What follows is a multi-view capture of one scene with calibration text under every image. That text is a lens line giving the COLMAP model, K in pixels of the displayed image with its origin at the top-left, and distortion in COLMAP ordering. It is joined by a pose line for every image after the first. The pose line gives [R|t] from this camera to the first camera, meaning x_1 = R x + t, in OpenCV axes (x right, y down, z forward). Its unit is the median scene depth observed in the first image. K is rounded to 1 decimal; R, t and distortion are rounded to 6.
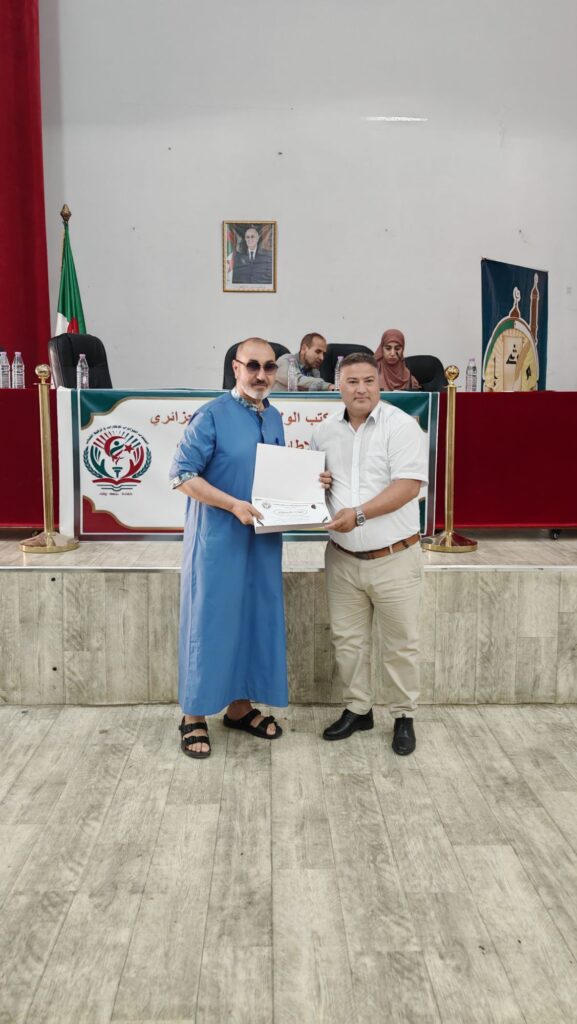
lens RADIAL K [[779.9, 0, 283.6], [0, 779.9, 483.9], [0, 0, 1]] dist [0.046567, -0.036916]
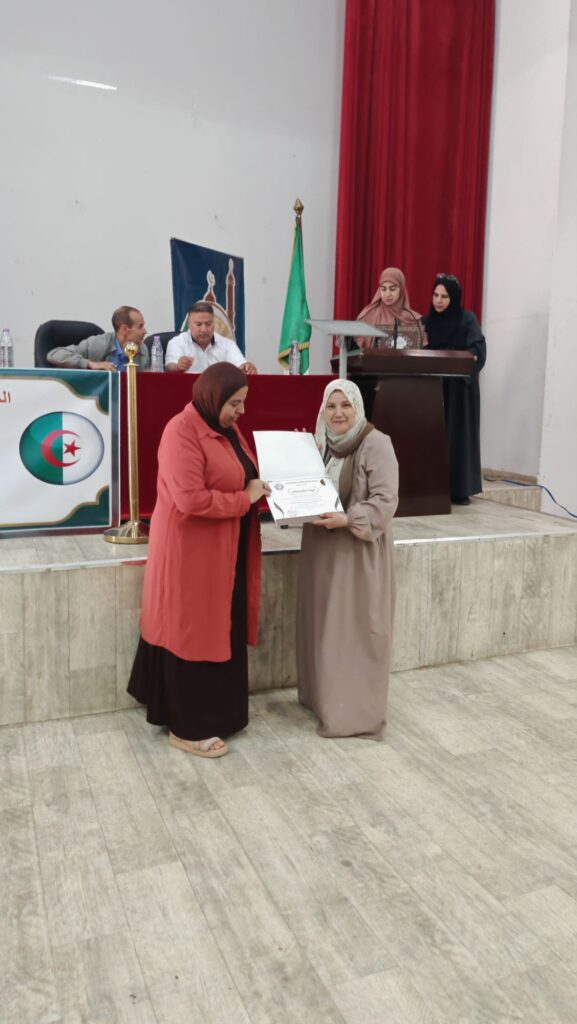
lens RADIAL K [[779.9, 0, 291.4], [0, 779.9, 485.2], [0, 0, 1]] dist [0.046567, -0.036916]
pose [[0.936374, -0.030800, 0.349651, 0.071910], [0.026071, 0.999494, 0.018223, 0.006191], [-0.350035, -0.007948, 0.936703, 0.071166]]
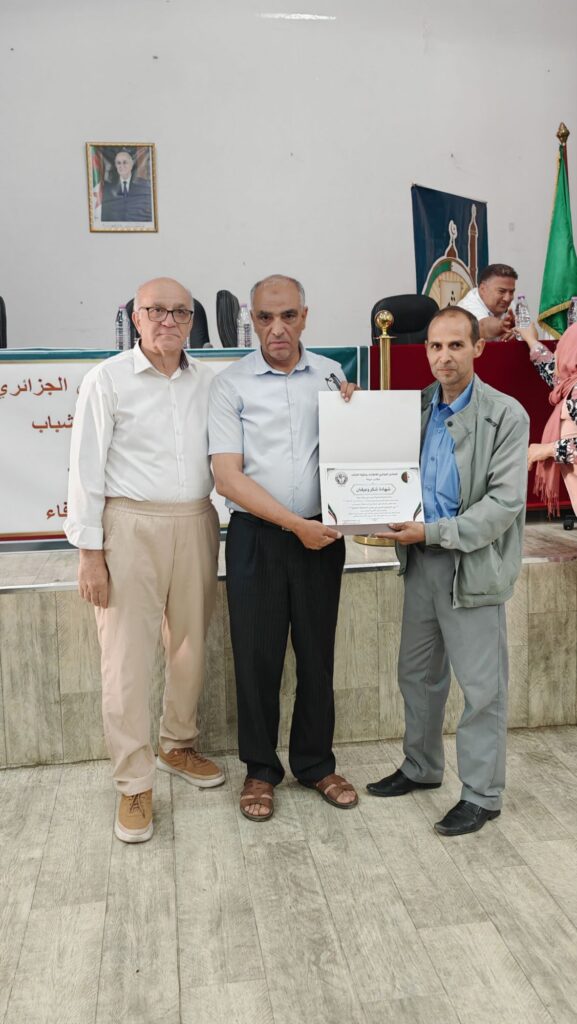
lens RADIAL K [[936.4, 0, 289.2], [0, 936.4, 479.3], [0, 0, 1]] dist [0.029274, 0.000000]
pose [[0.992325, -0.042223, 0.116221, 0.002691], [0.041553, 0.999103, 0.008184, 0.008451], [-0.116463, -0.003292, 0.993190, 0.076963]]
